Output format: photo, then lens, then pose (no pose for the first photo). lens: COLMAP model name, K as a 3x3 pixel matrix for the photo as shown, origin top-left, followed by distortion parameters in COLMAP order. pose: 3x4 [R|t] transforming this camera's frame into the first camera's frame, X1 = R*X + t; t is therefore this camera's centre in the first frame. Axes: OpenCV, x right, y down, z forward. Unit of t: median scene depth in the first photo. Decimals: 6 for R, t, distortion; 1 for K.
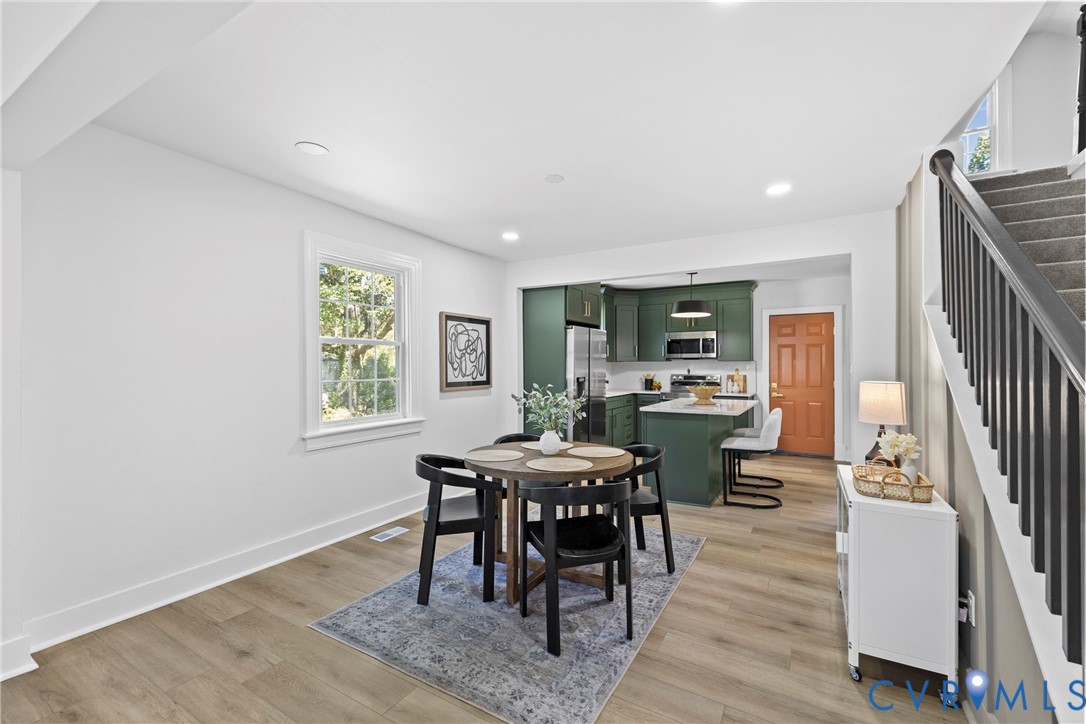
lens RADIAL K [[454.7, 0, 545.0], [0, 454.7, 364.7], [0, 0, 1]] dist [0.001138, 0.000009]
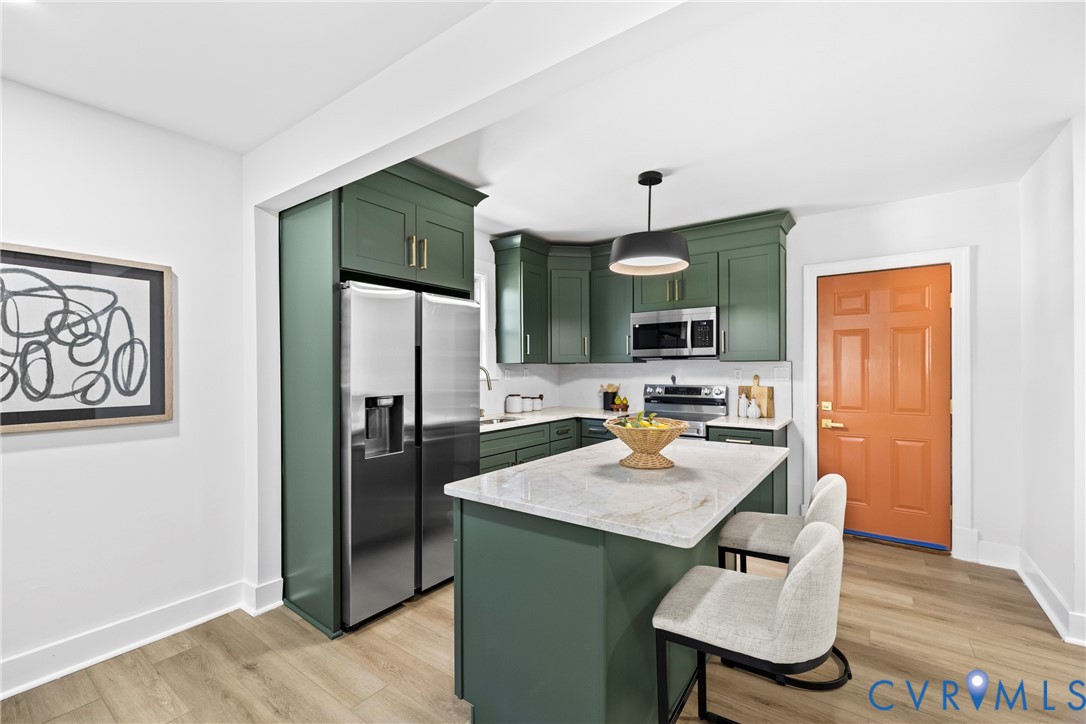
lens RADIAL K [[459.1, 0, 547.2], [0, 459.1, 369.7], [0, 0, 1]] dist [0.000354, 0.000318]
pose [[0.996688, -0.002743, -0.081279, 0.310179], [0.002924, 0.999994, 0.002106, 0.000186], [0.081273, -0.002337, 0.996689, 0.612385]]
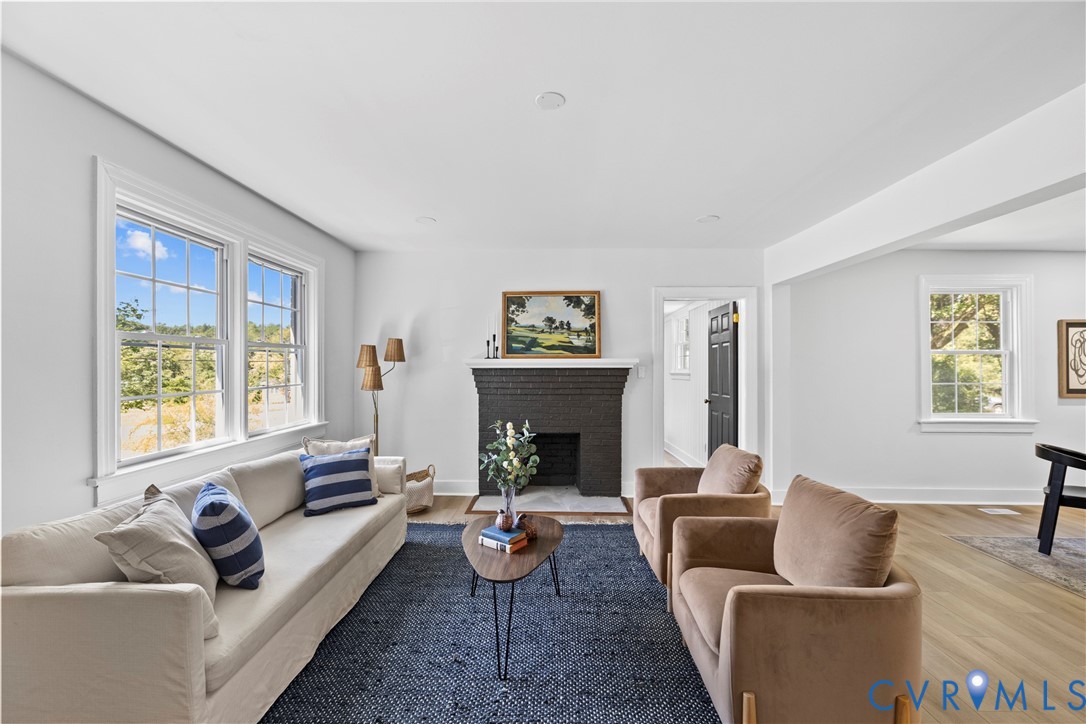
lens RADIAL K [[454.7, 0, 545.0], [0, 454.7, 364.7], [0, 0, 1]] dist [0.001138, 0.000009]
pose [[0.489248, -0.001223, -0.872144, 0.093351], [-0.002342, 0.999994, -0.002716, -0.008644], [0.872142, 0.003372, 0.489242, -0.485202]]
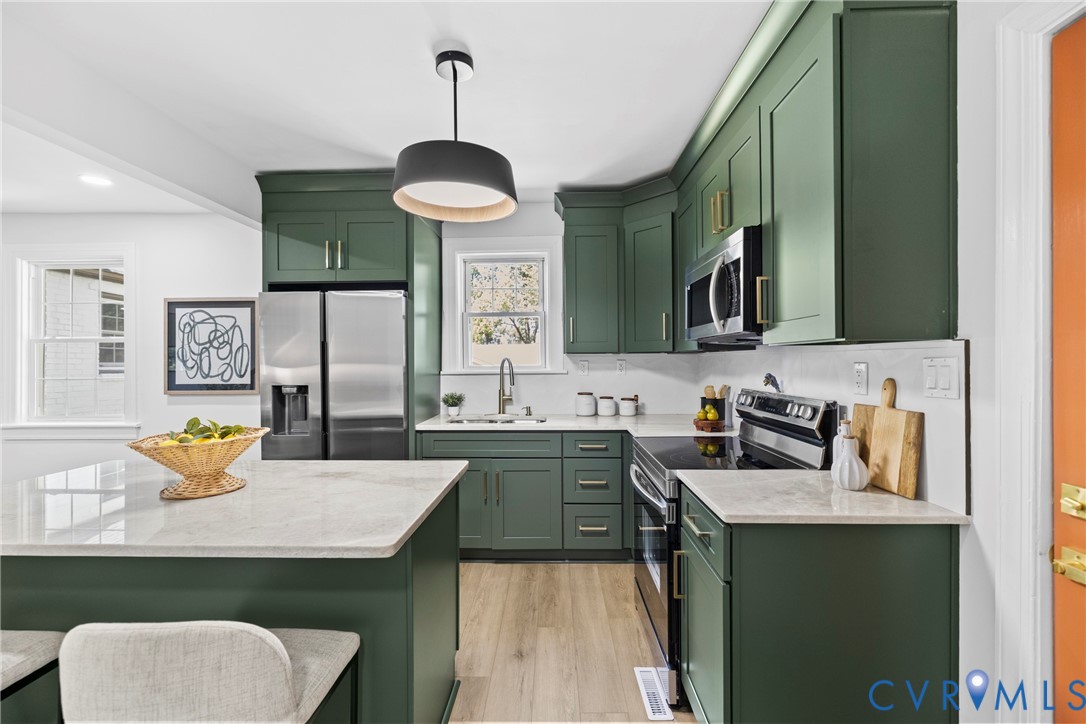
lens RADIAL K [[457.2, 0, 544.4], [0, 457.2, 360.3], [0, 0, 1]] dist [0.001437, 0.000127]
pose [[0.485165, -0.002411, -0.874419, 0.775188], [0.005279, 0.999986, 0.000172, -0.000648], [0.874406, -0.004700, 0.485171, 1.109526]]
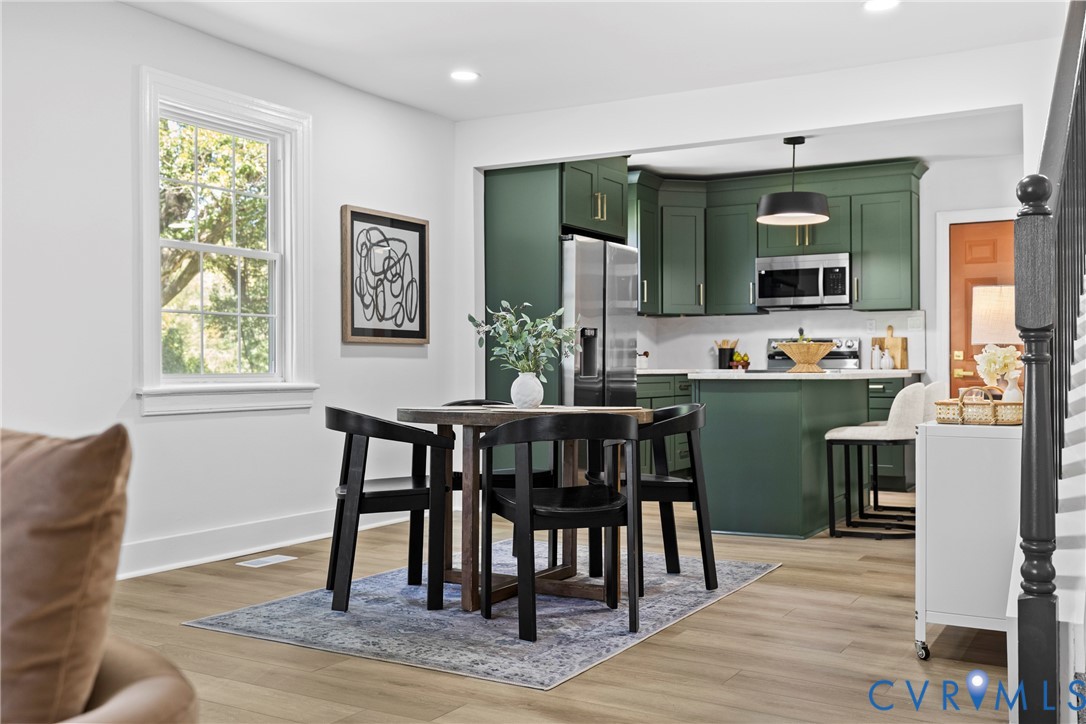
lens RADIAL K [[1047.3, 0, 534.1], [0, 1047.3, 356.8], [0, 0, 1]] dist [0.009392, 0.003114]
pose [[0.999999, 0.000871, 0.001089, 0.012130], [-0.000860, 0.999954, -0.009504, 0.083104], [-0.001097, 0.009503, 0.999954, -0.311720]]
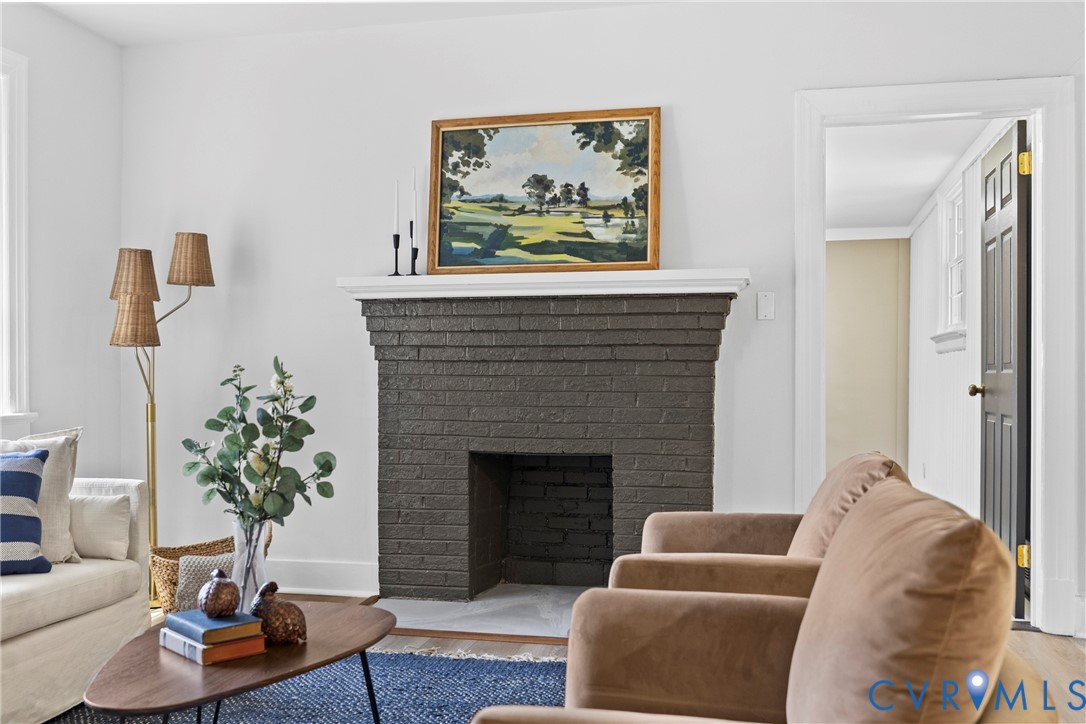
lens RADIAL K [[1054.4, 0, 545.1], [0, 1054.4, 362.1], [0, 0, 1]] dist [0.003546, 0.004983]
pose [[0.310248, -0.003045, -0.950651, 0.144561], [-0.001362, 0.999992, -0.003647, 0.056899], [0.950655, 0.002426, 0.310241, -0.285601]]
